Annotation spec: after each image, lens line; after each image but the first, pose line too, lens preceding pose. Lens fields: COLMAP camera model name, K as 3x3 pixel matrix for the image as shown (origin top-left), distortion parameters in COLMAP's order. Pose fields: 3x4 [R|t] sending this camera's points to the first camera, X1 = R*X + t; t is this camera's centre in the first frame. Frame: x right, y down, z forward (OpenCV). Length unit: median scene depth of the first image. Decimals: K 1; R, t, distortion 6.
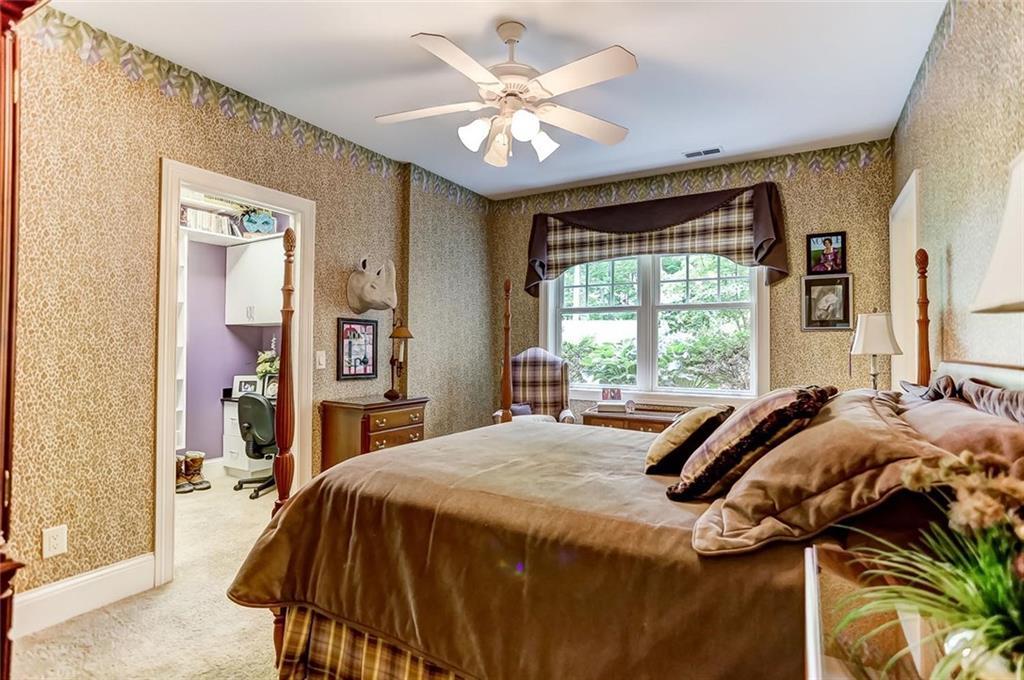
lens RADIAL K [[504.6, 0, 513.4], [0, 504.6, 333.5], [0, 0, 1]] dist [-0.047325, 0.030922]
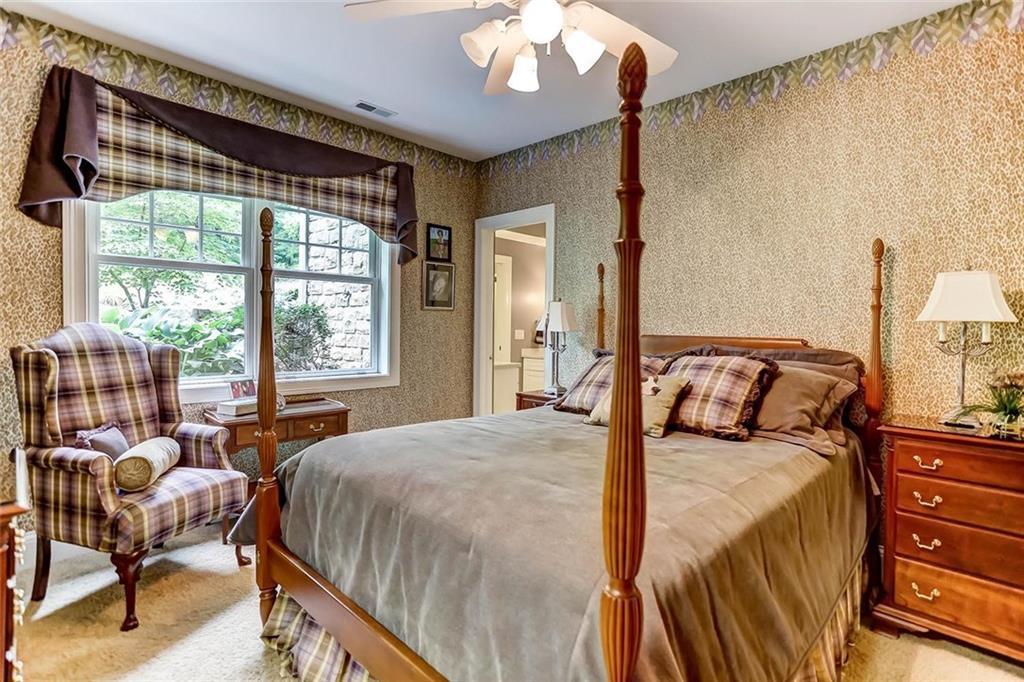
lens RADIAL K [[504.6, 0, 513.4], [0, 504.6, 334.5], [0, 0, 1]] dist [-0.047325, 0.030922]
pose [[0.230924, -0.021363, 0.972737, -0.418239], [-0.038430, 0.998779, 0.031058, 0.007622], [-0.972212, -0.044555, 0.229821, 0.486684]]
